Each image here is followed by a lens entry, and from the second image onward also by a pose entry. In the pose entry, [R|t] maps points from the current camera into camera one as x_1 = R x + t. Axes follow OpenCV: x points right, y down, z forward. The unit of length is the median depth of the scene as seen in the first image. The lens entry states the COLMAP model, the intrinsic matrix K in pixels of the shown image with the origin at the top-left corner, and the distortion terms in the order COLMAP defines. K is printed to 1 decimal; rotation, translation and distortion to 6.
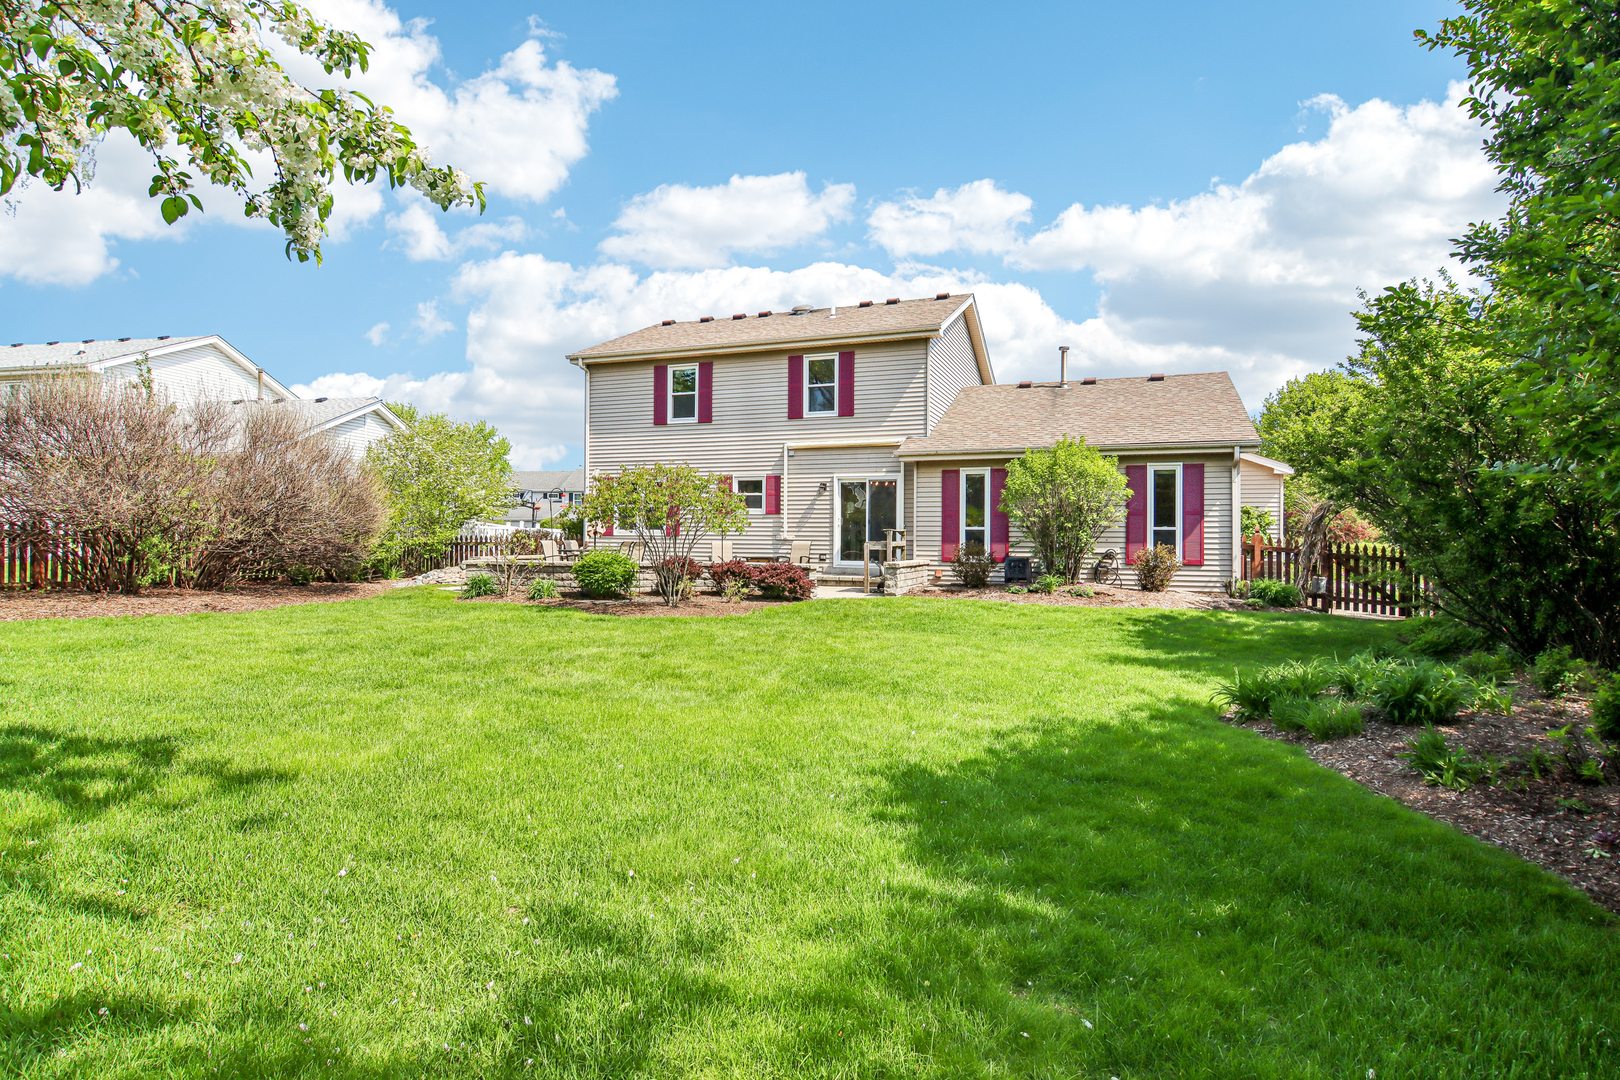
lens RADIAL K [[832.4, 0, 808.4], [0, 832.4, 527.6], [0, 0, 1]] dist [0.001402, -0.021990]
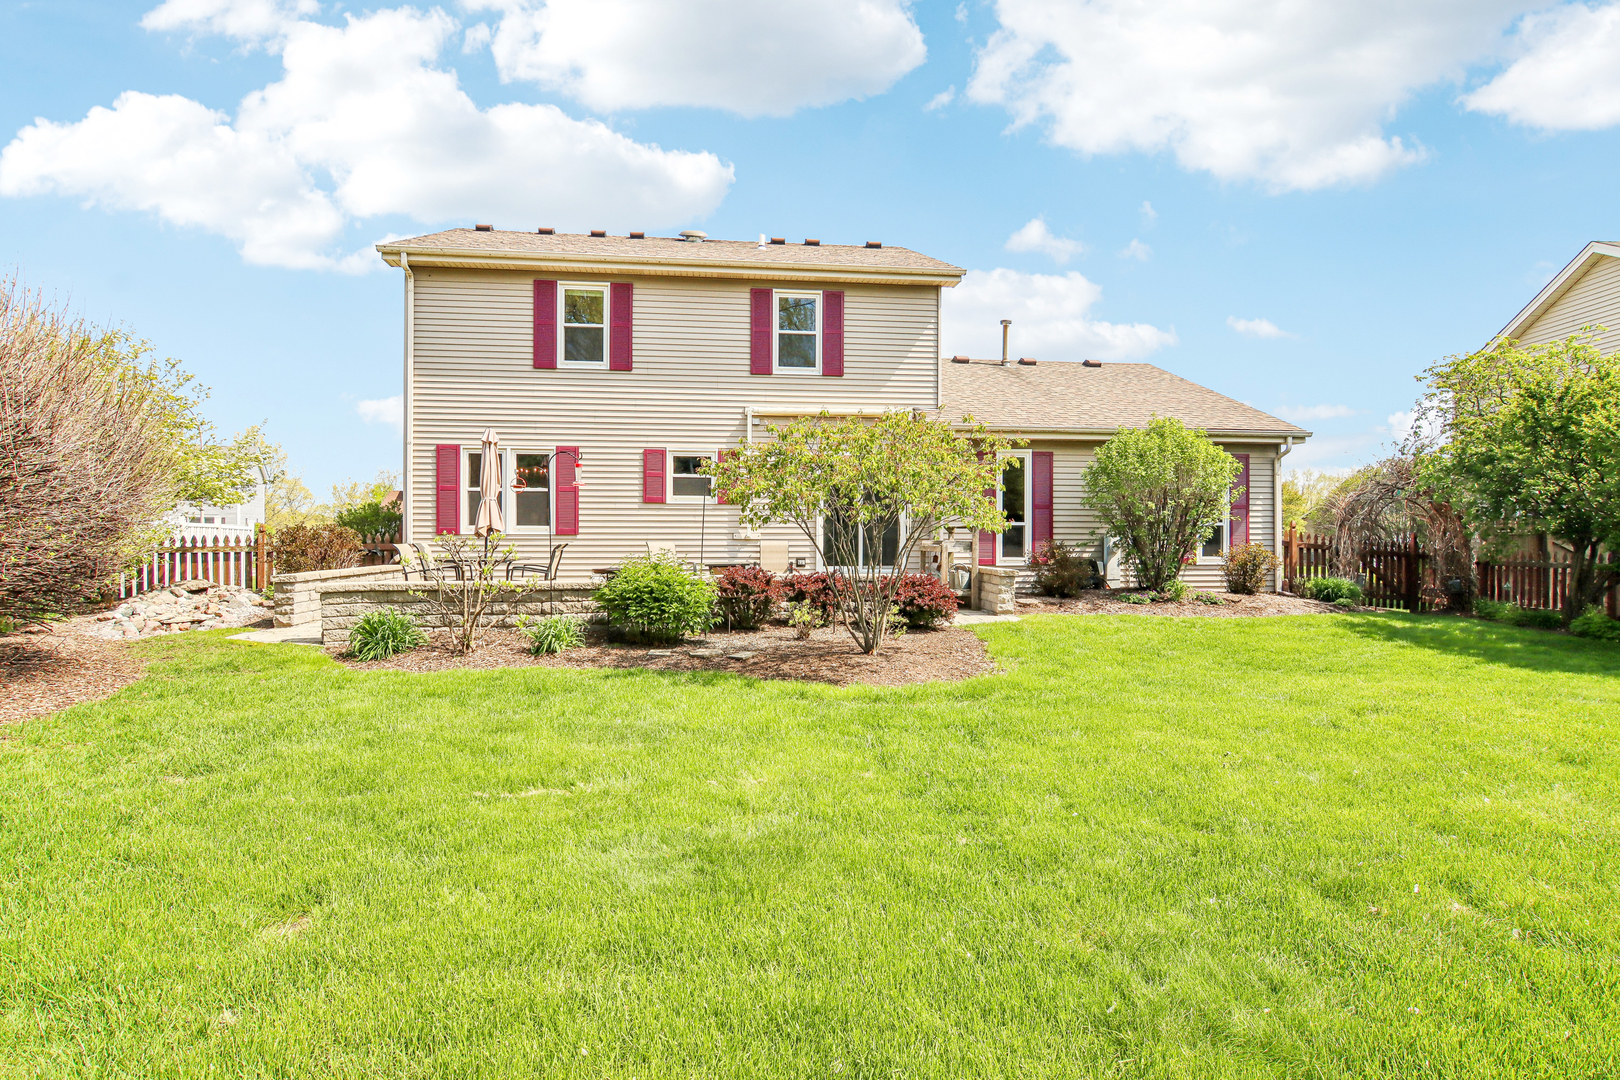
lens RADIAL K [[832.4, 0, 808.4], [0, 832.4, 527.6], [0, 0, 1]] dist [0.001402, -0.021990]
pose [[0.886446, -0.001889, 0.462829, -0.317745], [-0.000226, 0.999990, 0.004513, 0.000912], [-0.462833, -0.004105, 0.886436, 0.329015]]
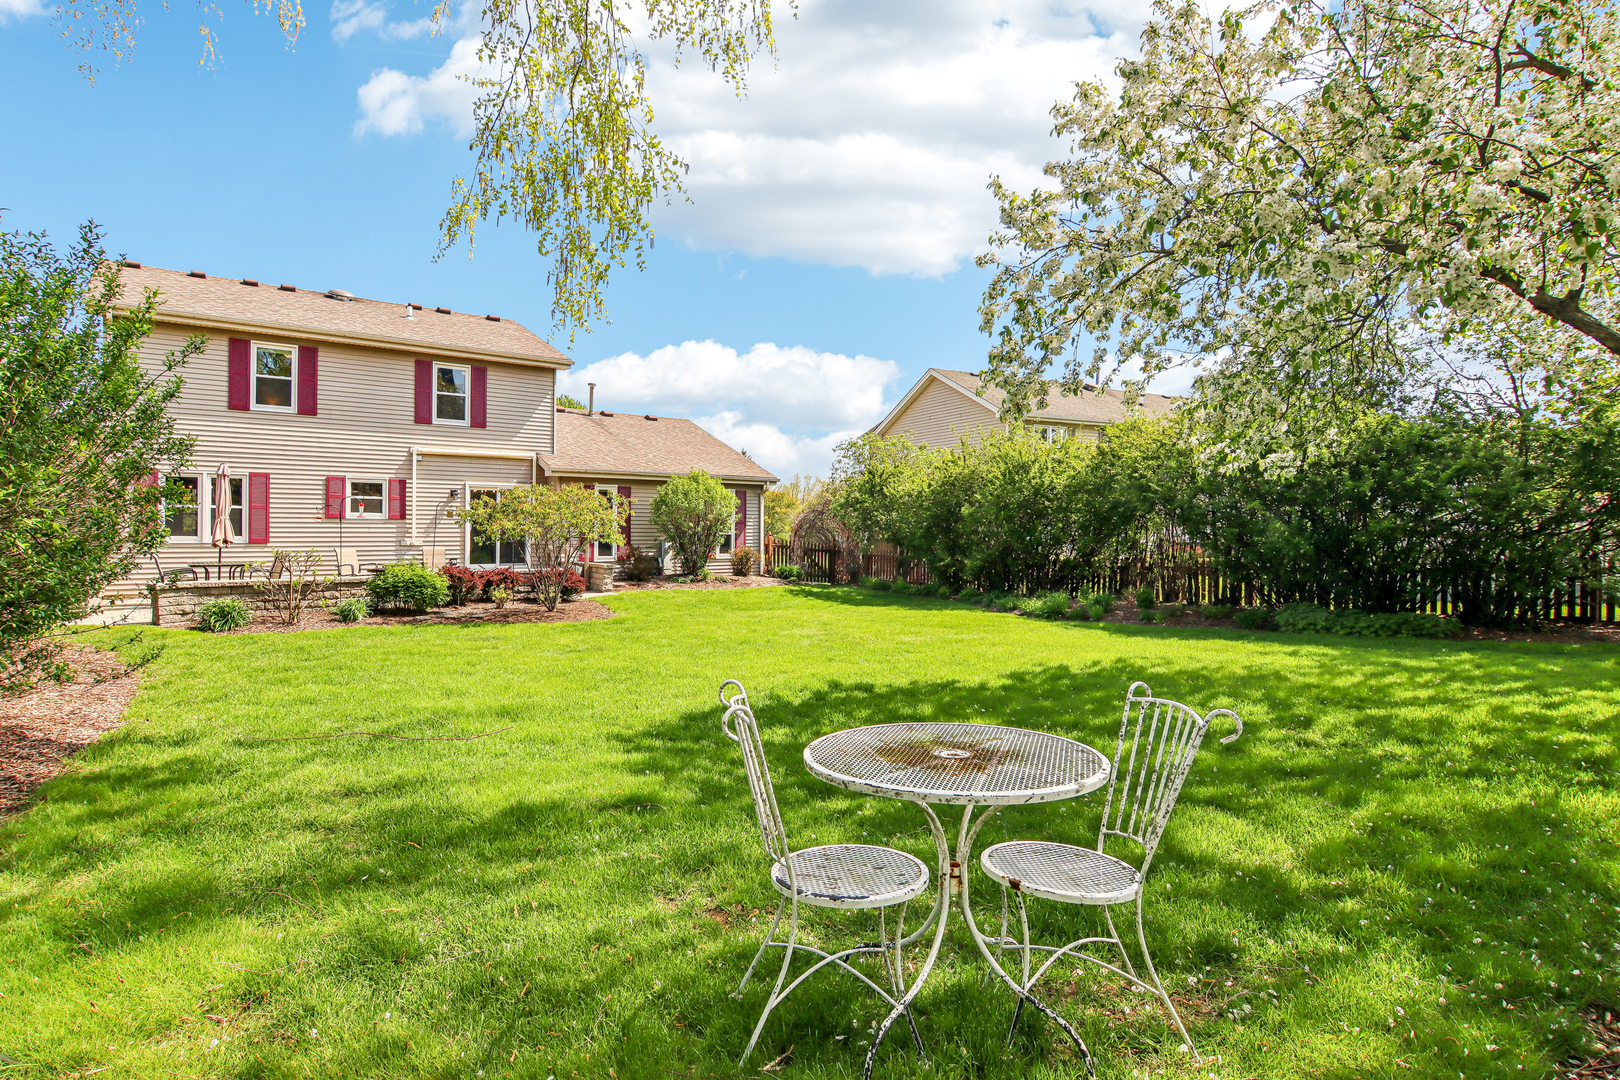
lens RADIAL K [[832.4, 0, 808.4], [0, 832.4, 527.6], [0, 0, 1]] dist [0.001402, -0.021990]
pose [[0.522954, -0.003678, 0.852353, -0.621034], [-0.010826, 0.999881, 0.010957, -0.022406], [-0.852292, -0.014957, 0.522852, 0.085984]]
